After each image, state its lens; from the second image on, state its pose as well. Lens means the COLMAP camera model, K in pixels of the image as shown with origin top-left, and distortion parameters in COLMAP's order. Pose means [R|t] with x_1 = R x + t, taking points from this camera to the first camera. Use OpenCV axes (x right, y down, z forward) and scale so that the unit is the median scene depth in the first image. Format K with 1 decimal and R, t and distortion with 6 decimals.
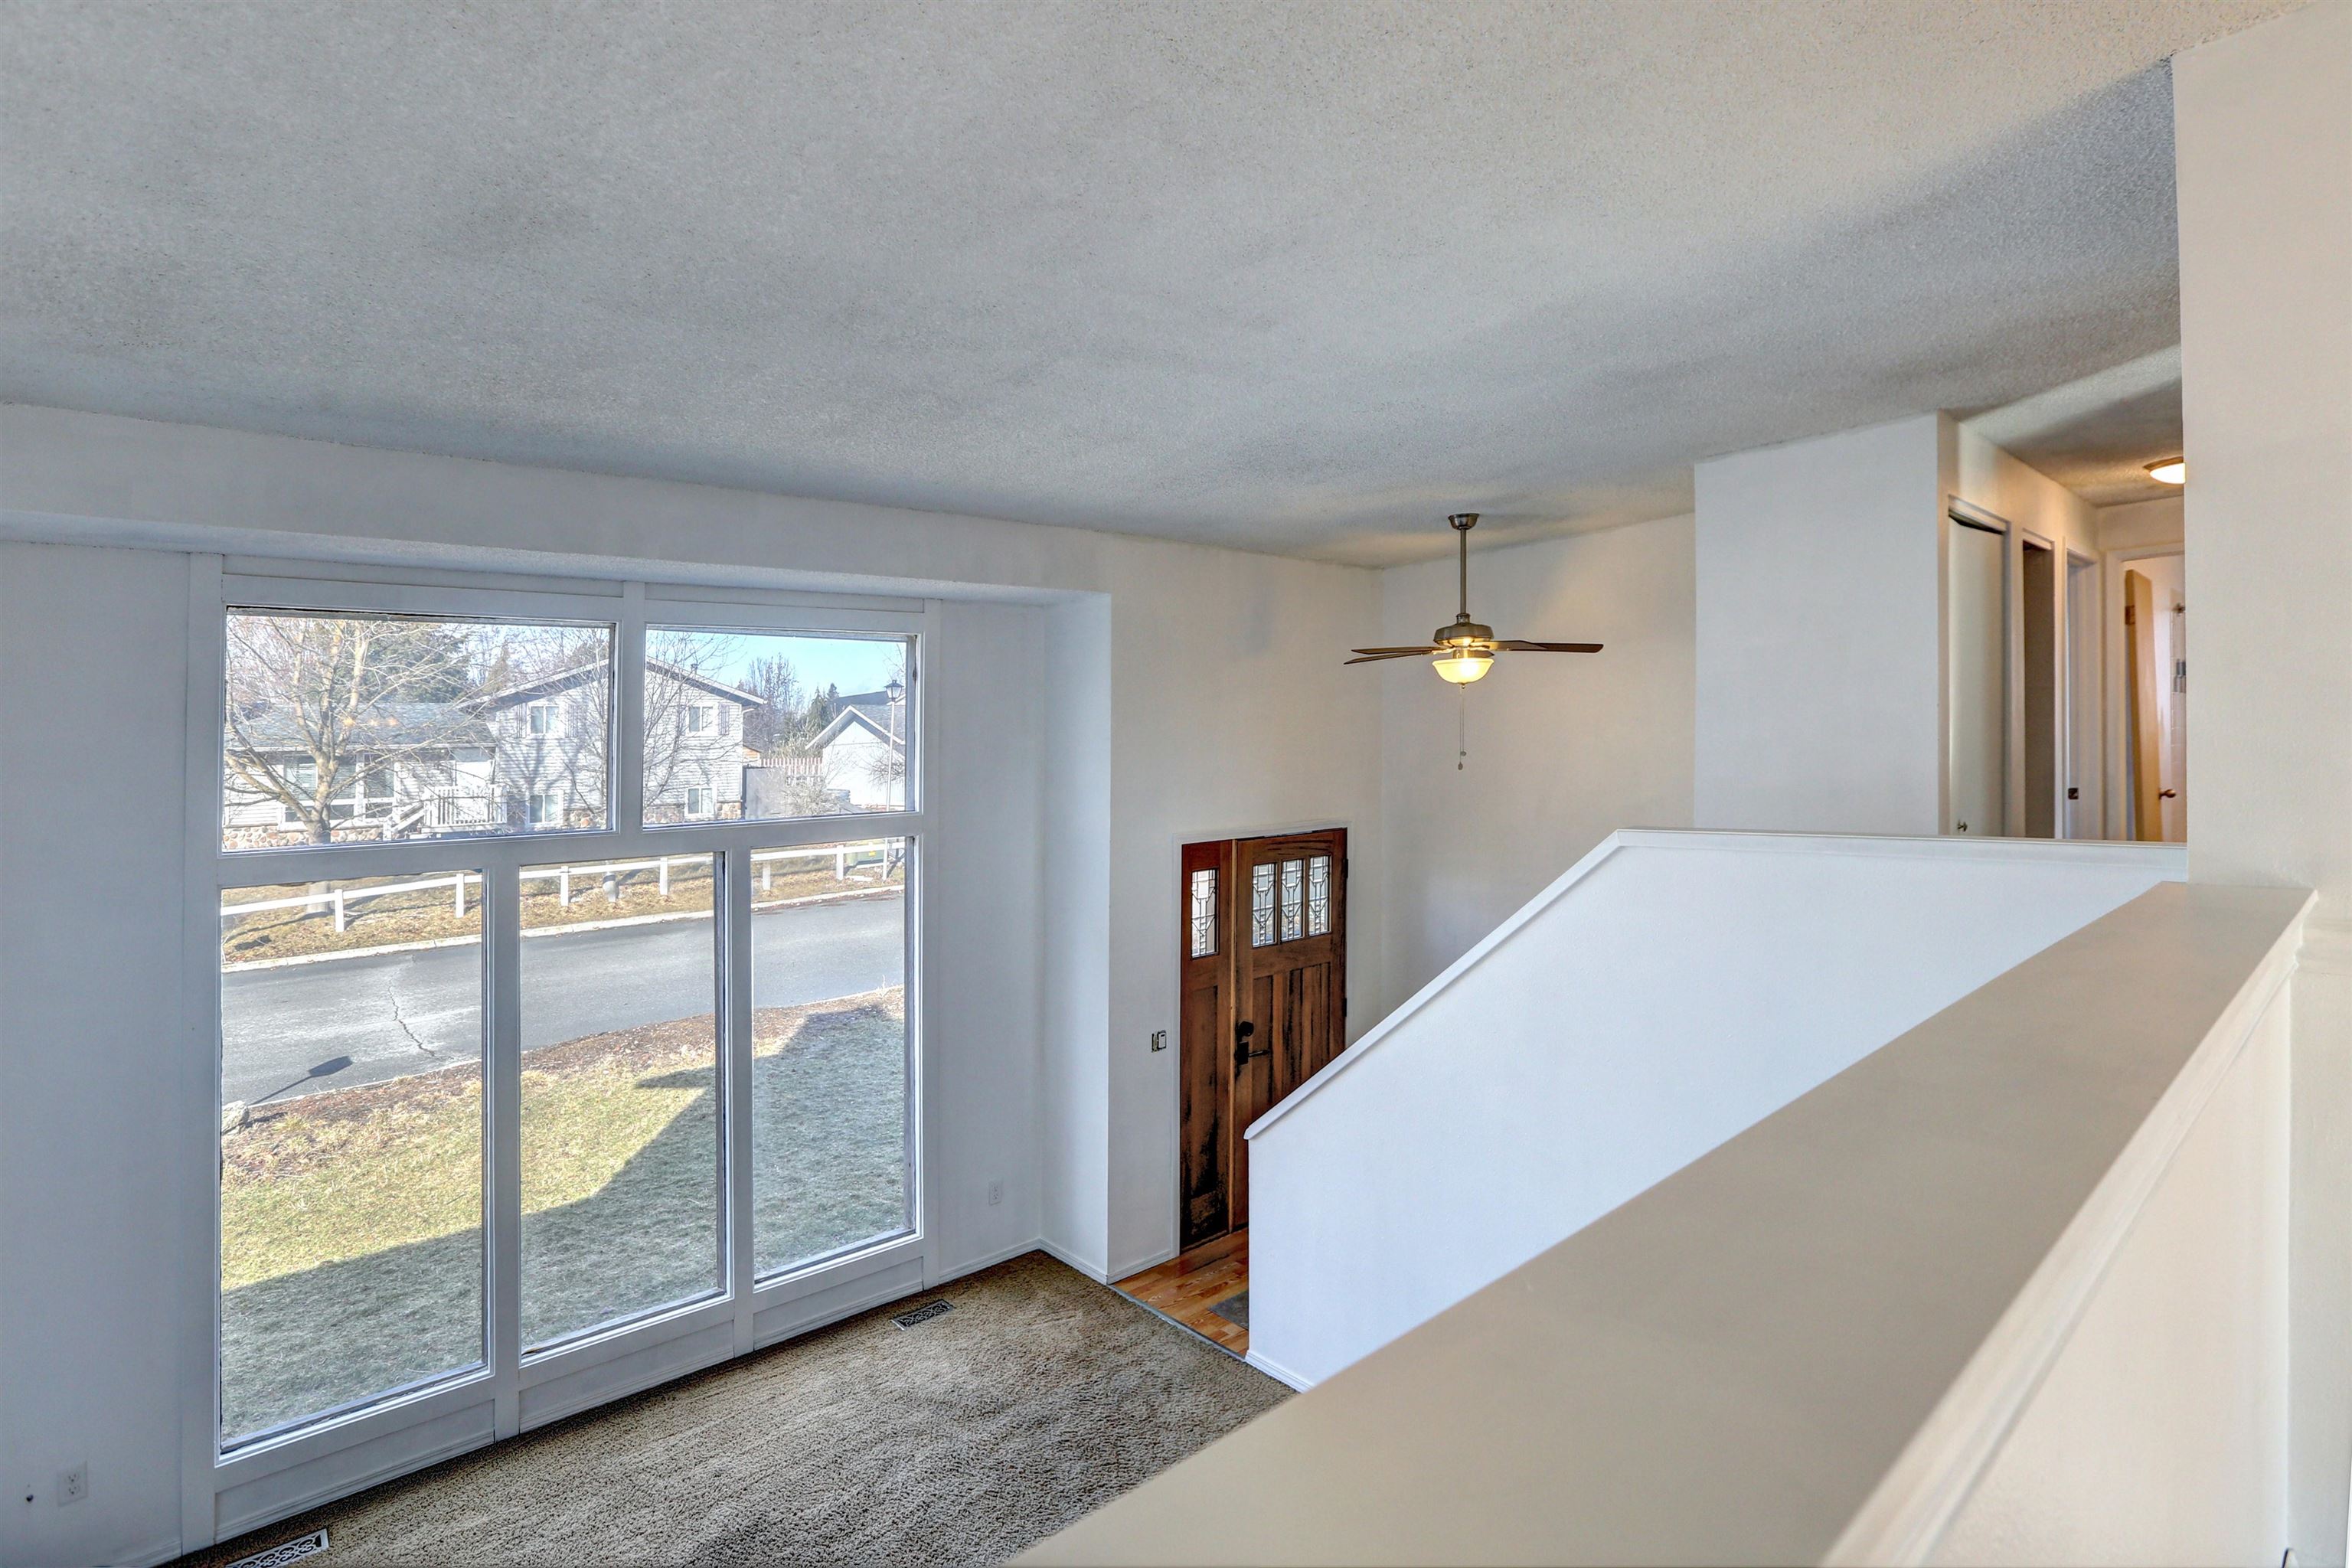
lens RADIAL K [[1149.8, 0, 1178.0], [0, 1149.8, 705.4], [0, 0, 1]] dist [-0.066966, 0.026680]
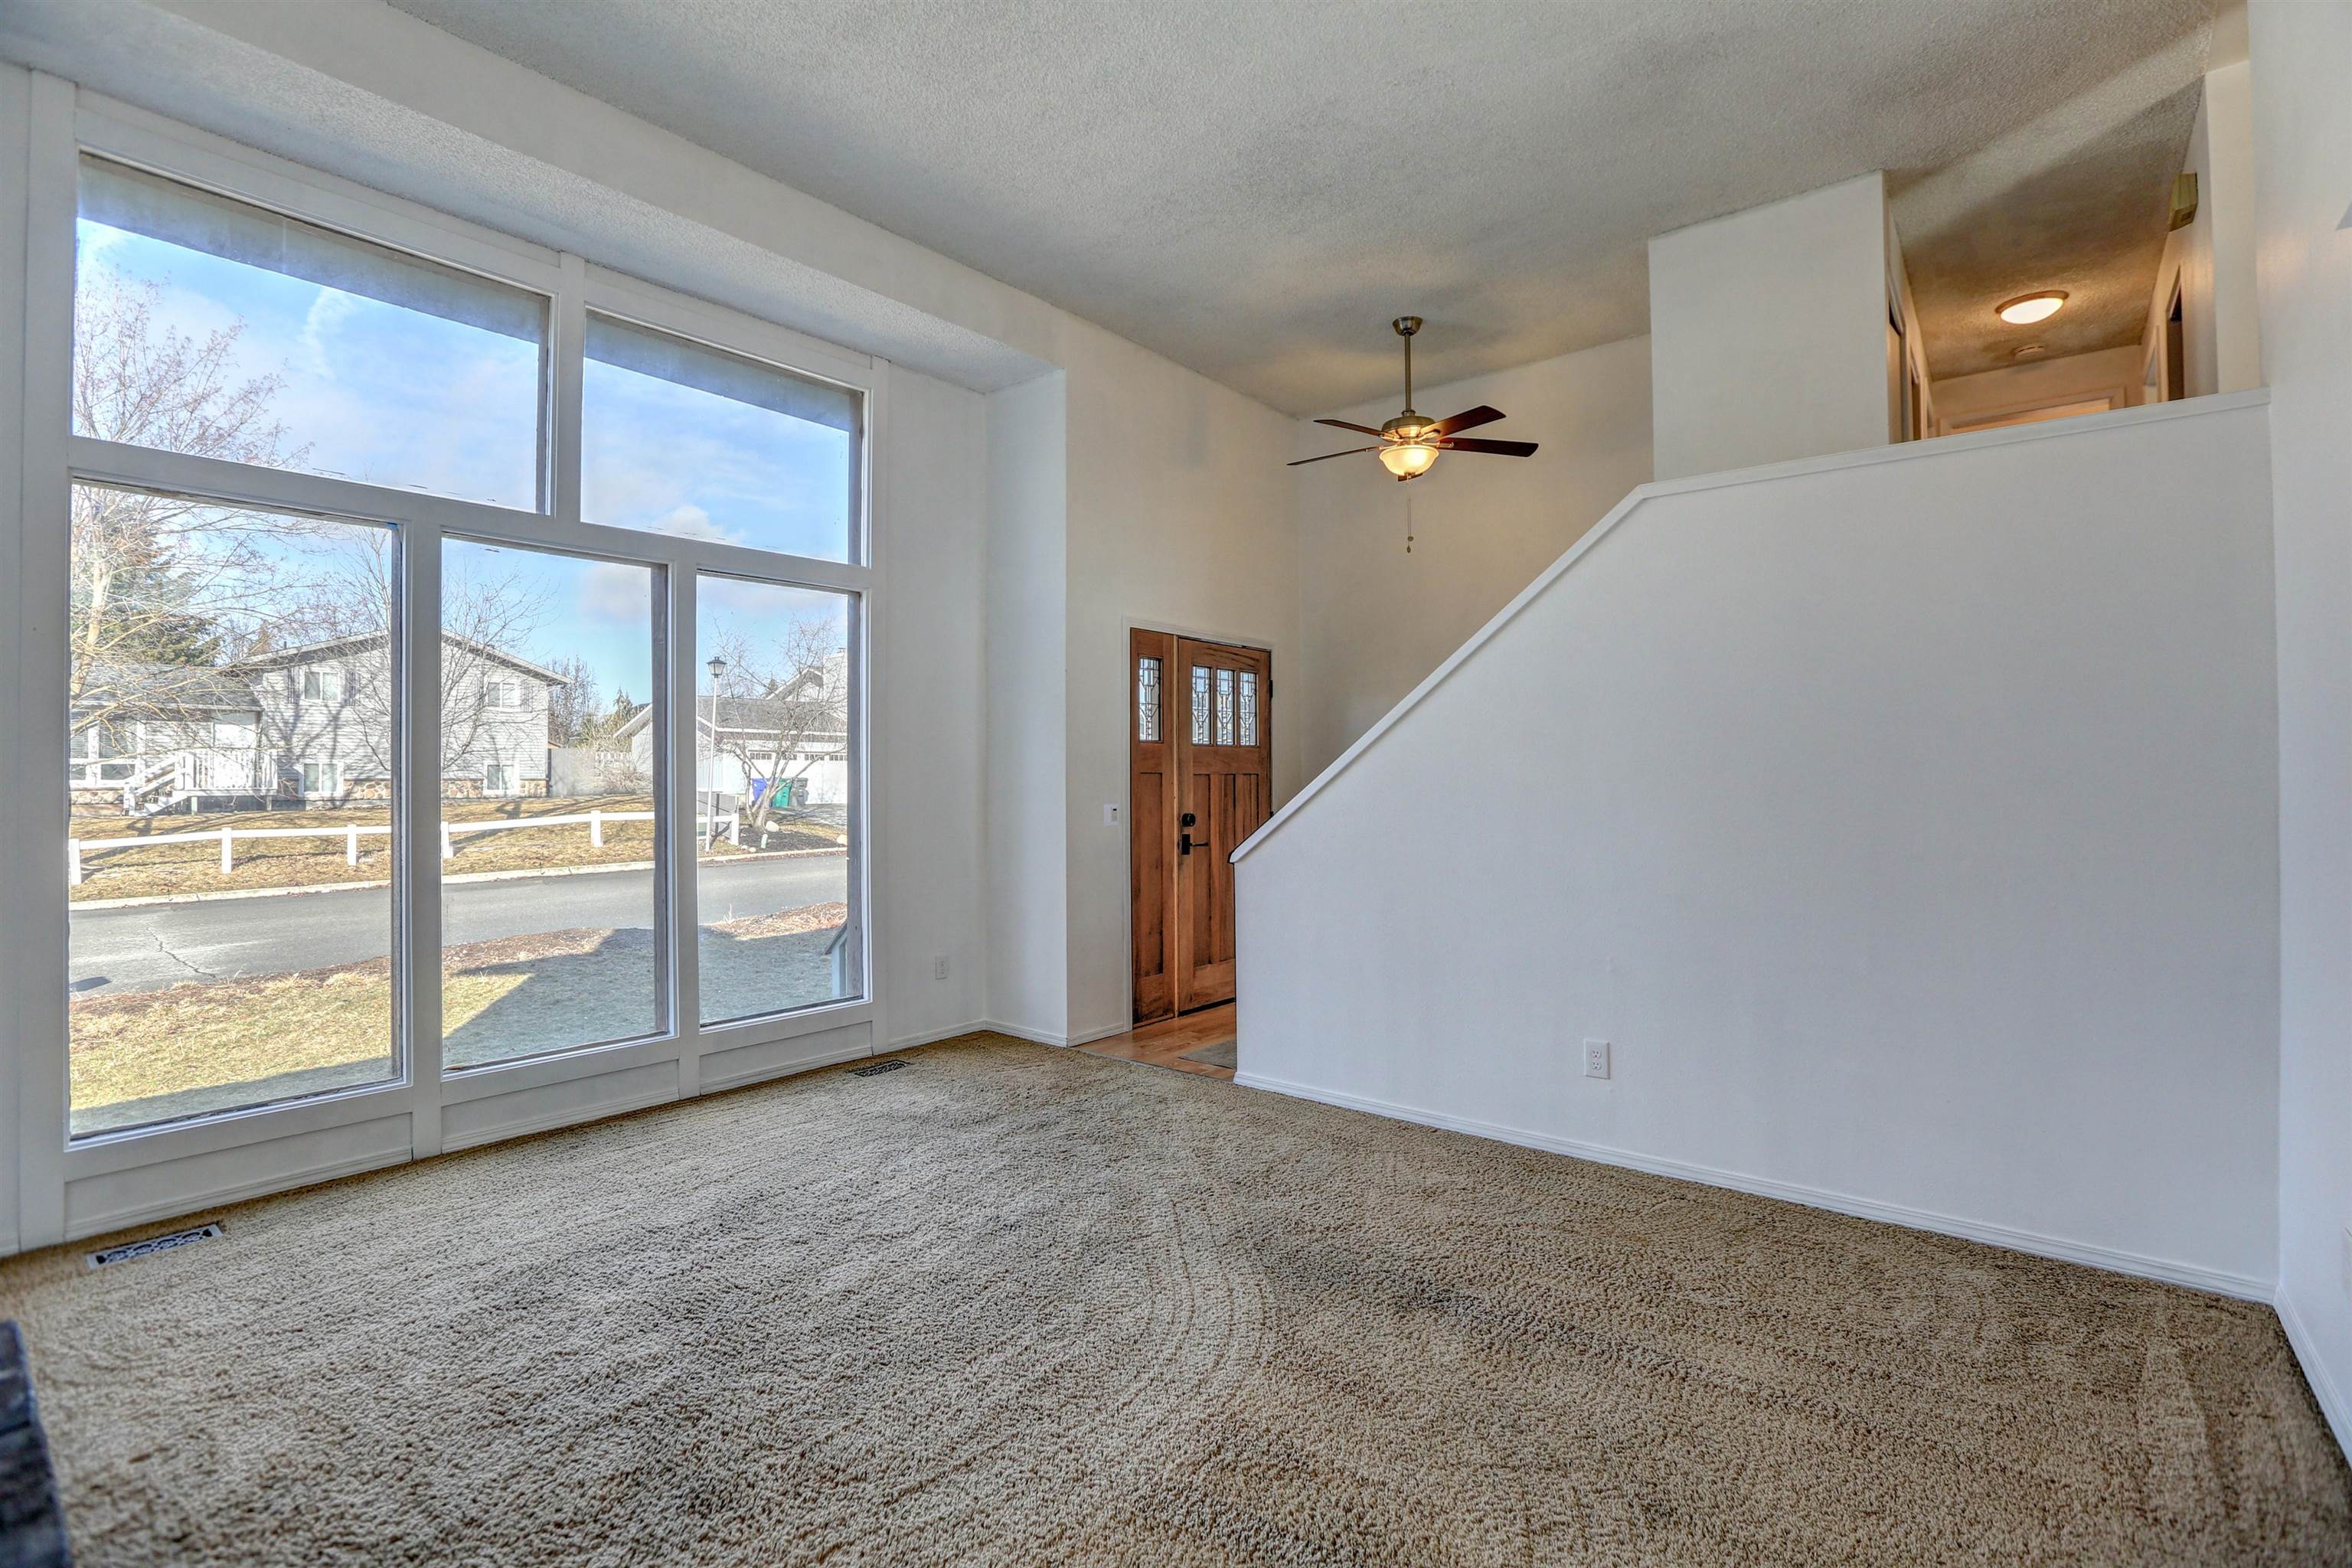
lens RADIAL K [[1105.4, 0, 1160.6], [0, 1105.4, 754.3], [0, 0, 1]] dist [-0.062020, 0.025821]
pose [[0.985665, 0.018770, 0.167666, -0.126344], [-0.020189, 0.999773, 0.006761, 0.219965], [-0.167501, -0.010049, 0.985821, 0.057444]]
